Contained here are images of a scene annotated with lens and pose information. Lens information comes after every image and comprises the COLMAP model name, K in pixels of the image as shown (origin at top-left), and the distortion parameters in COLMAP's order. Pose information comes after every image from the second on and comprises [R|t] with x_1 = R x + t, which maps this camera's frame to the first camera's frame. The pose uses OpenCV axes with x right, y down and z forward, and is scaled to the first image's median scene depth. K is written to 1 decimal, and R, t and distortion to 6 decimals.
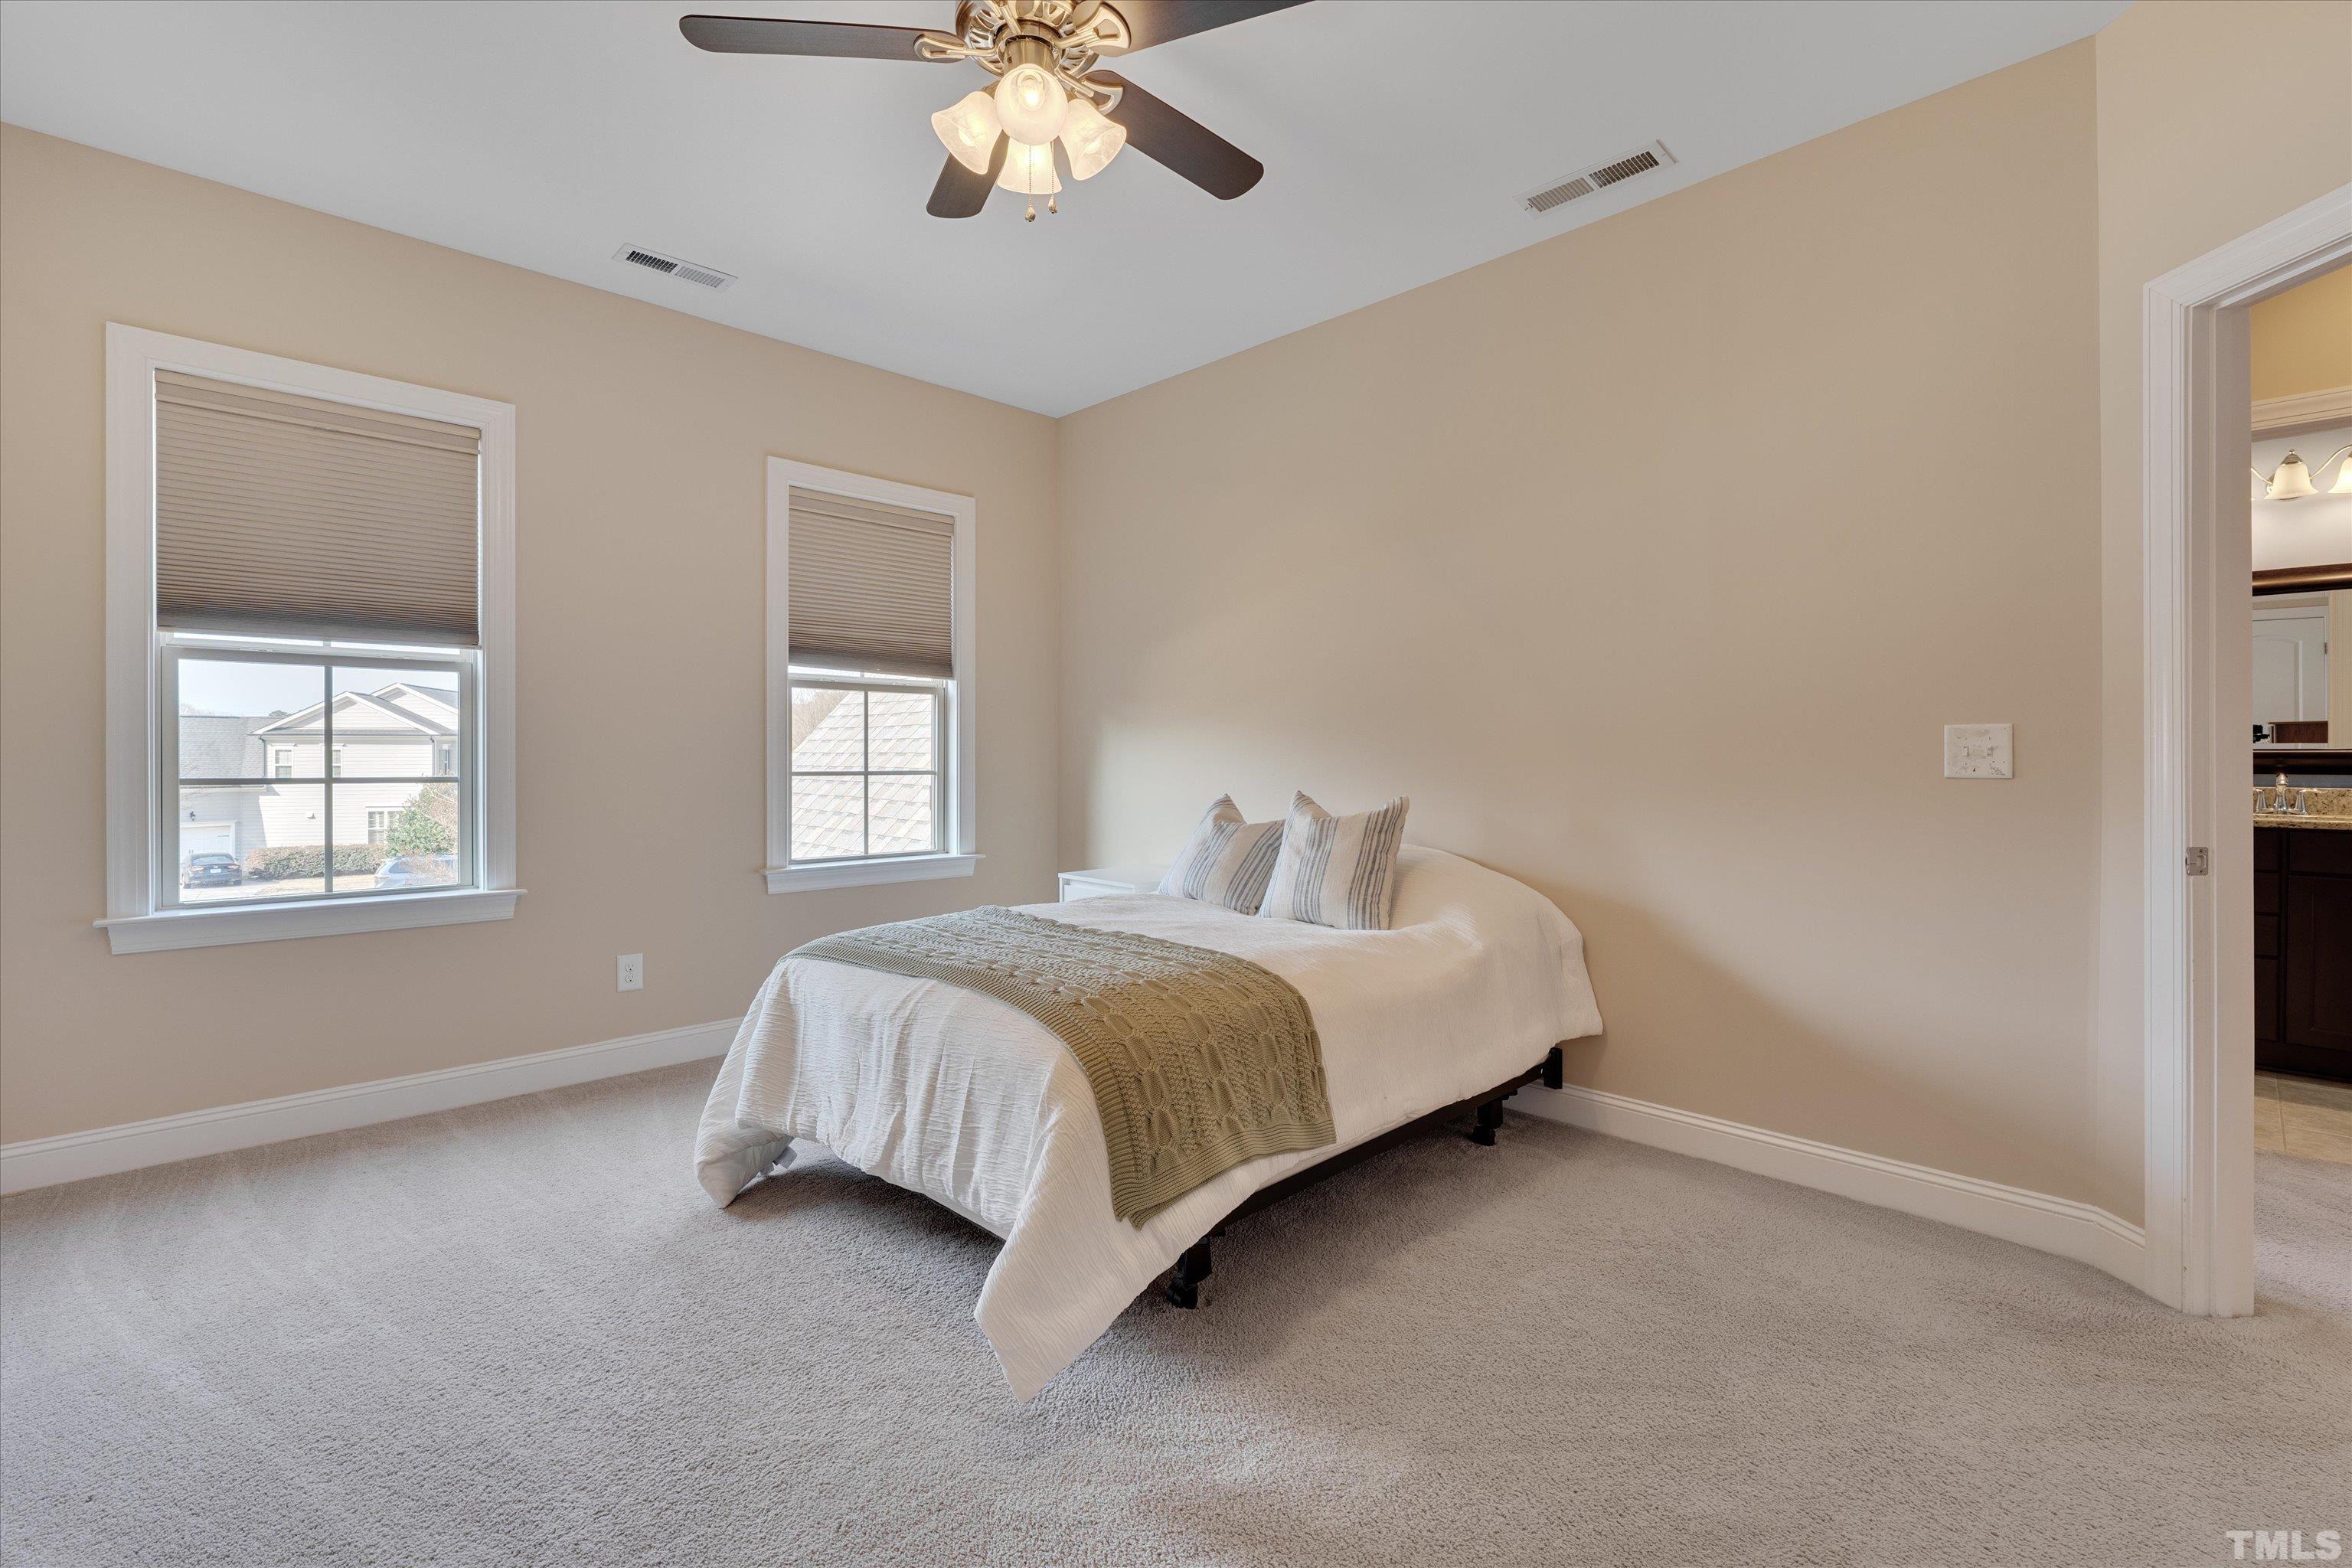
lens RADIAL K [[1074.2, 0, 1190.1], [0, 1074.2, 759.9], [0, 0, 1]] dist [-0.000054, -0.000216]
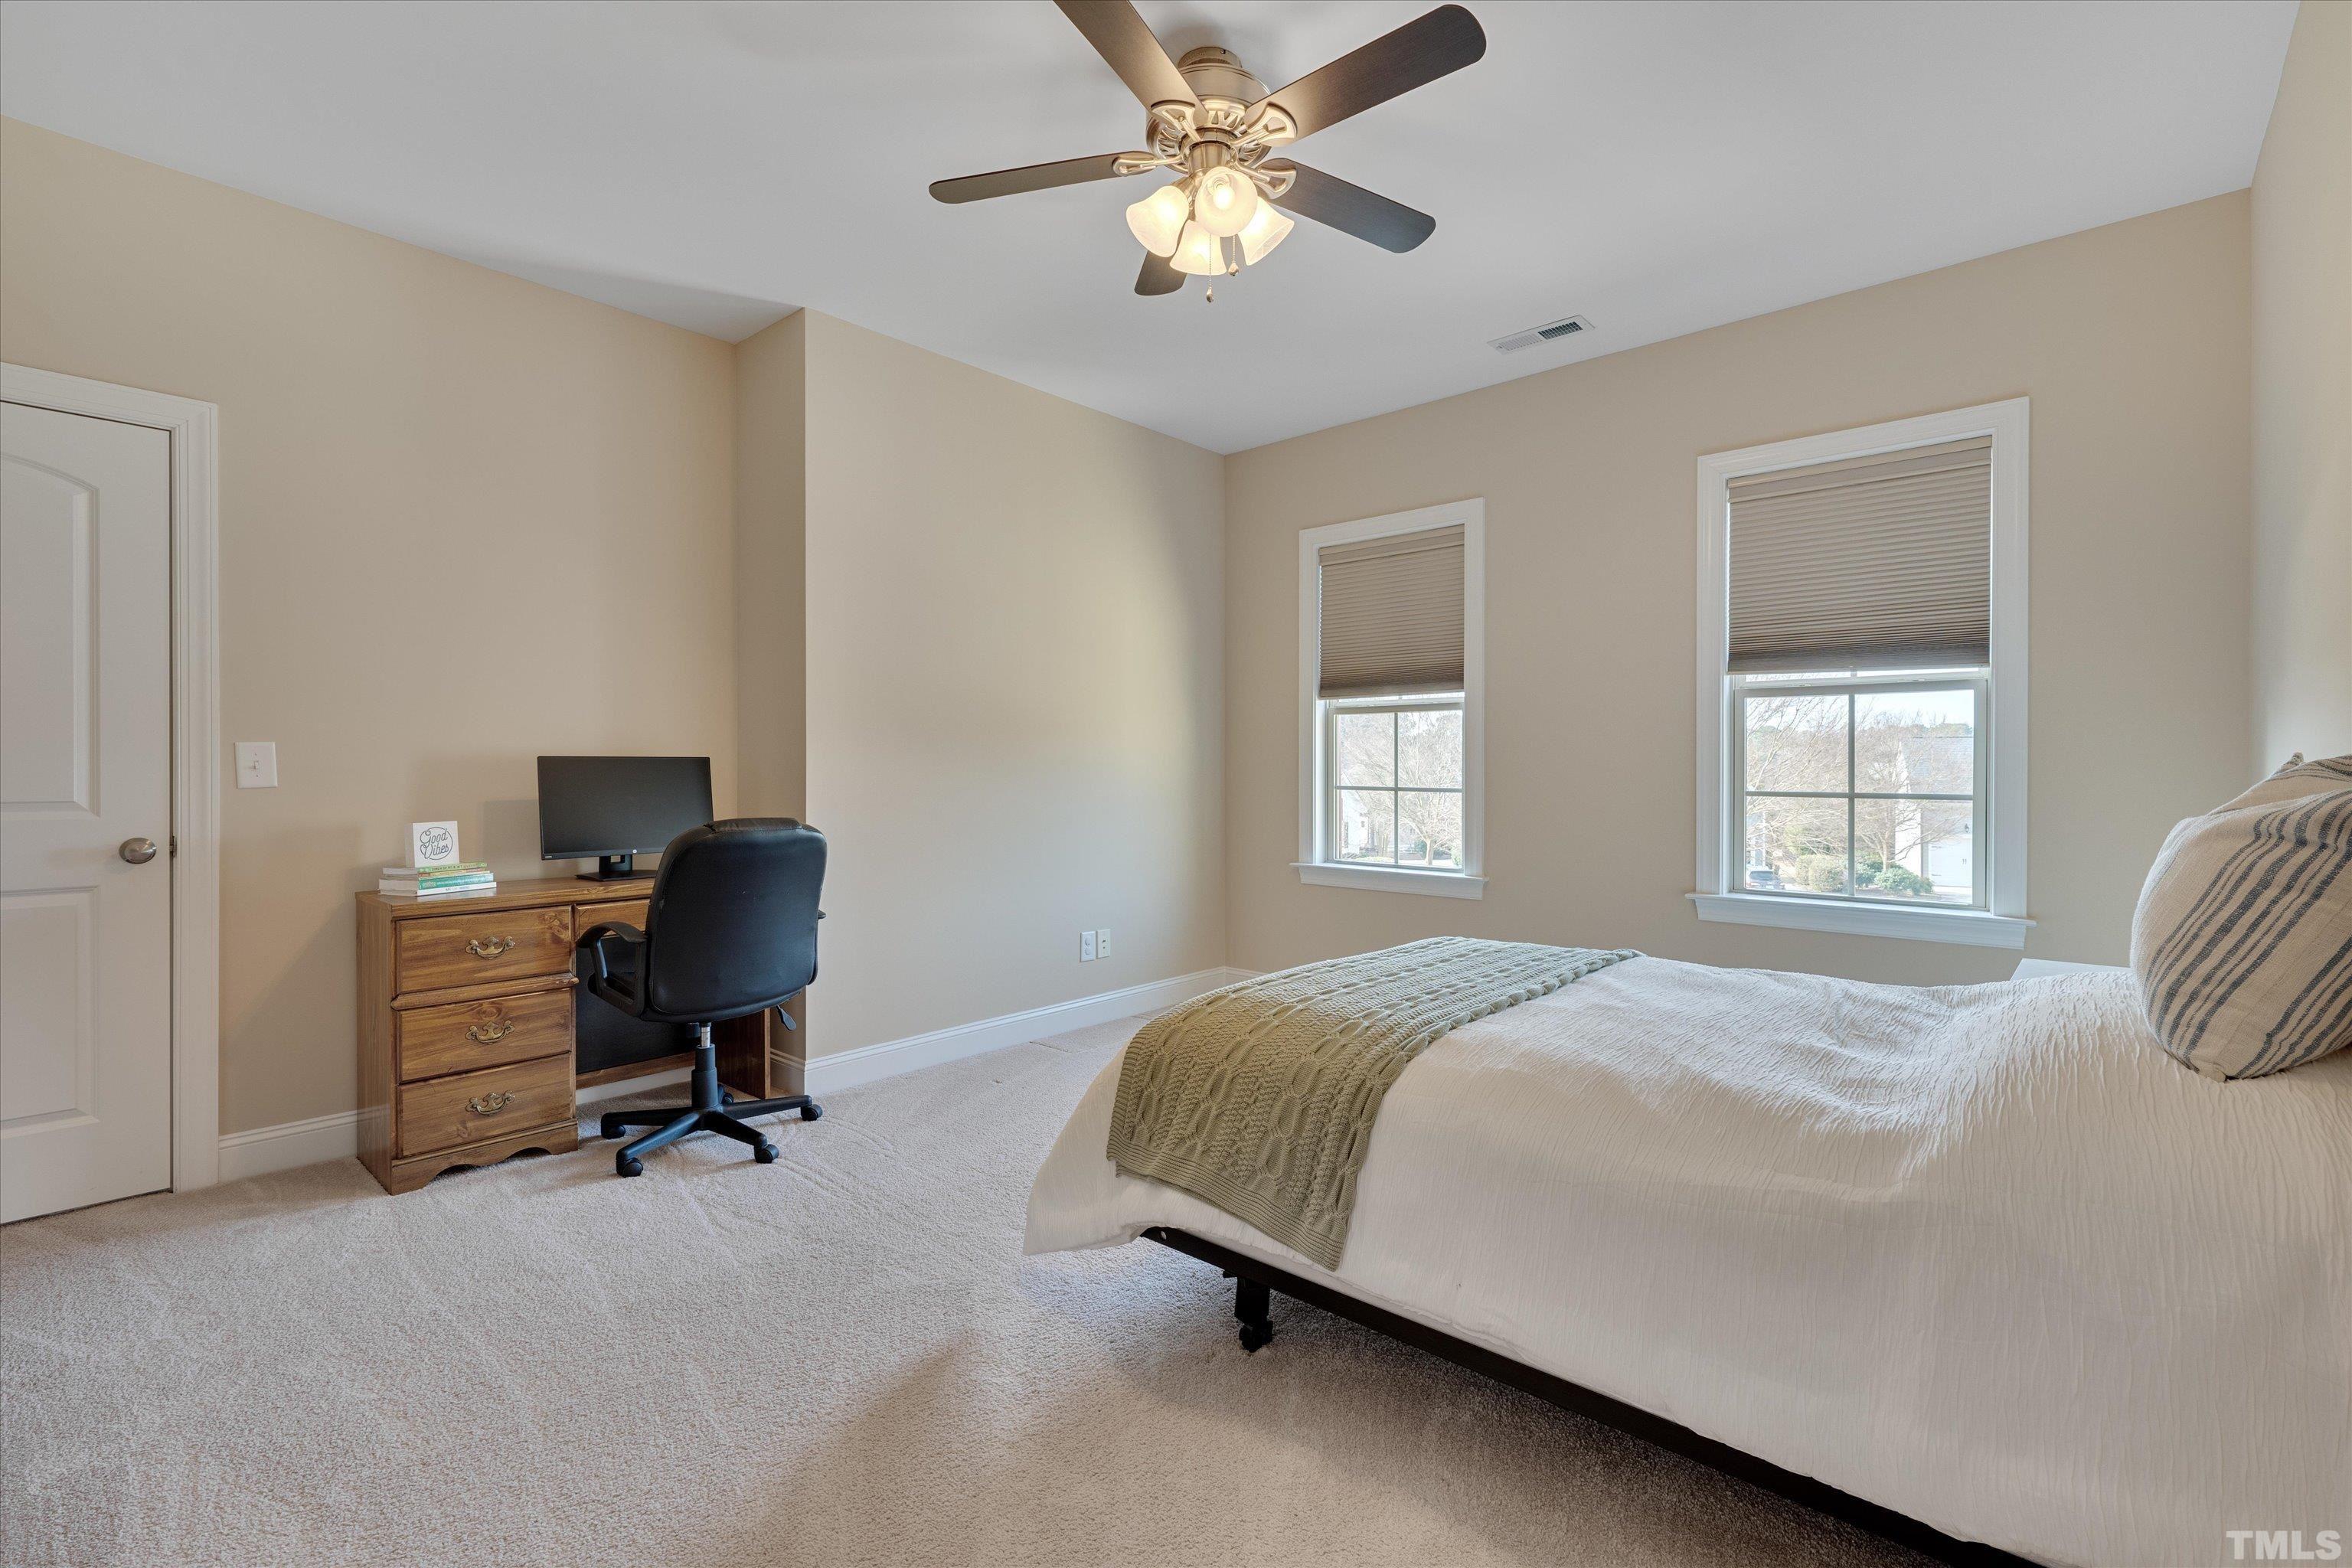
lens RADIAL K [[1054.0, 0, 1180.0], [0, 1054.0, 775.1], [0, 0, 1]] dist [-0.001180, -0.000147]
pose [[0.049802, 0.003125, -0.998754, 0.481579], [-0.007456, 0.999968, 0.002757, -0.001310], [0.998731, 0.007309, 0.049824, 0.463688]]
